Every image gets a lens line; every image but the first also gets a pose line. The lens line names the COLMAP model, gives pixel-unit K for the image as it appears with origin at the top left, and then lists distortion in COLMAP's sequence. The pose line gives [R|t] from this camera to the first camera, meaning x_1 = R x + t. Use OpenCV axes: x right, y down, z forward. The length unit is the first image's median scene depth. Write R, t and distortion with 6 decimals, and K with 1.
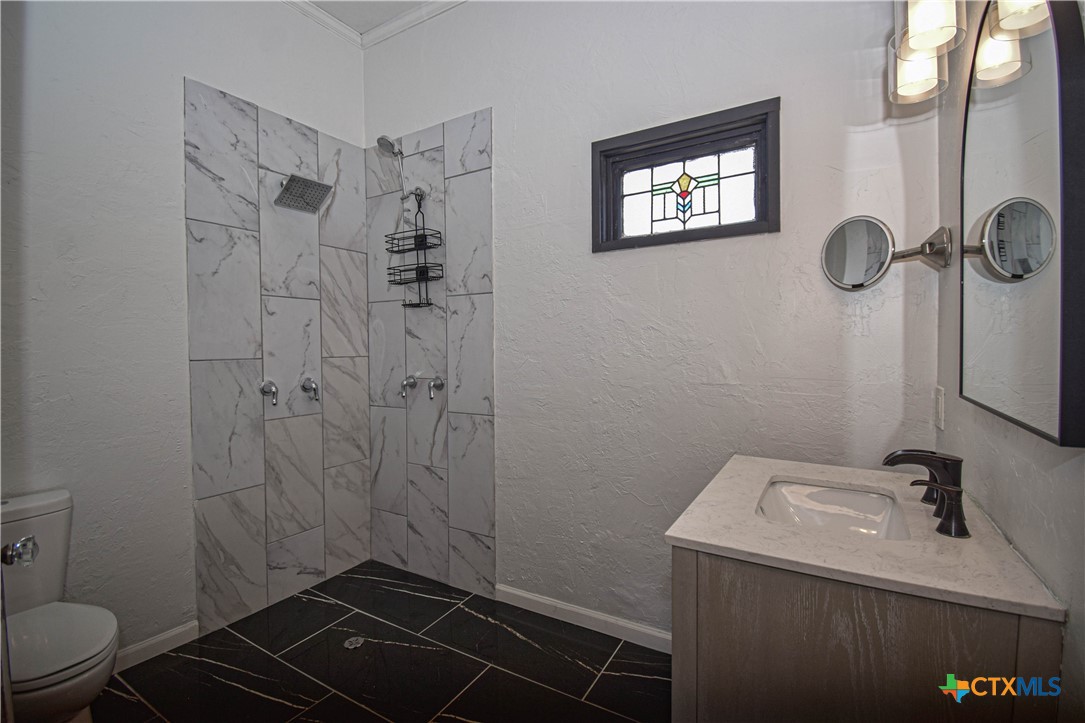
lens RADIAL K [[485.5, 0, 546.1], [0, 485.5, 356.9], [0, 0, 1]] dist [0.028351, -0.028952]
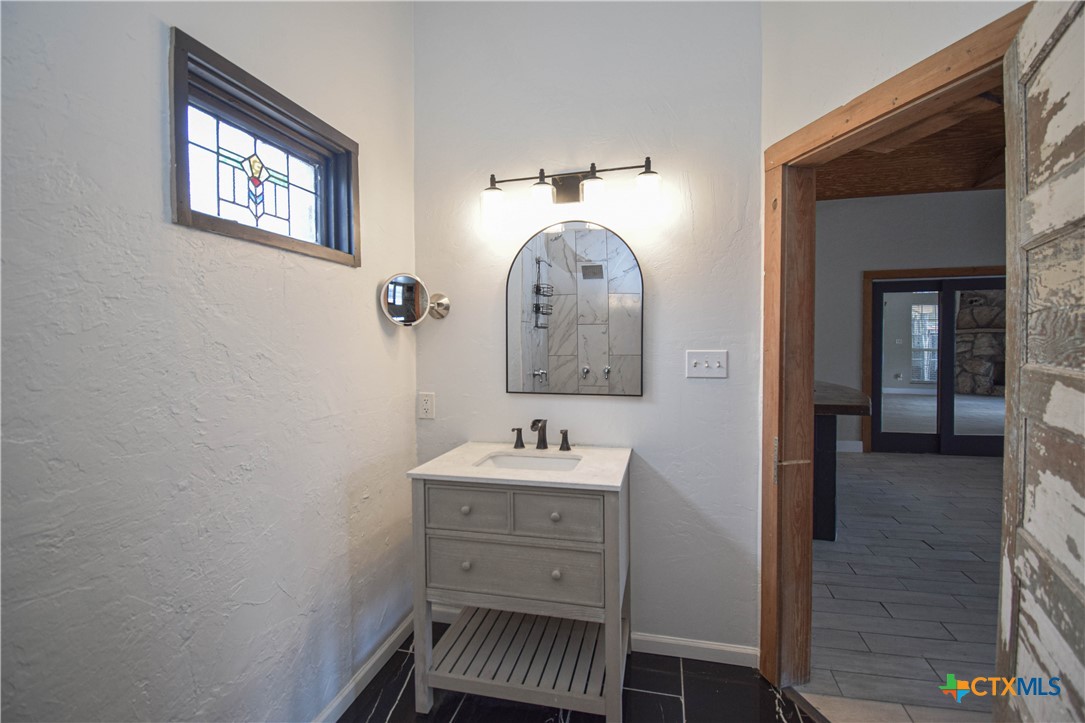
lens RADIAL K [[485.5, 0, 546.1], [0, 485.5, 356.9], [0, 0, 1]] dist [0.028351, -0.028952]
pose [[-0.295594, -0.019296, 0.955119, -0.594235], [0.032196, 0.999027, 0.030148, -0.065840], [-0.954771, 0.039663, -0.294685, 0.803576]]
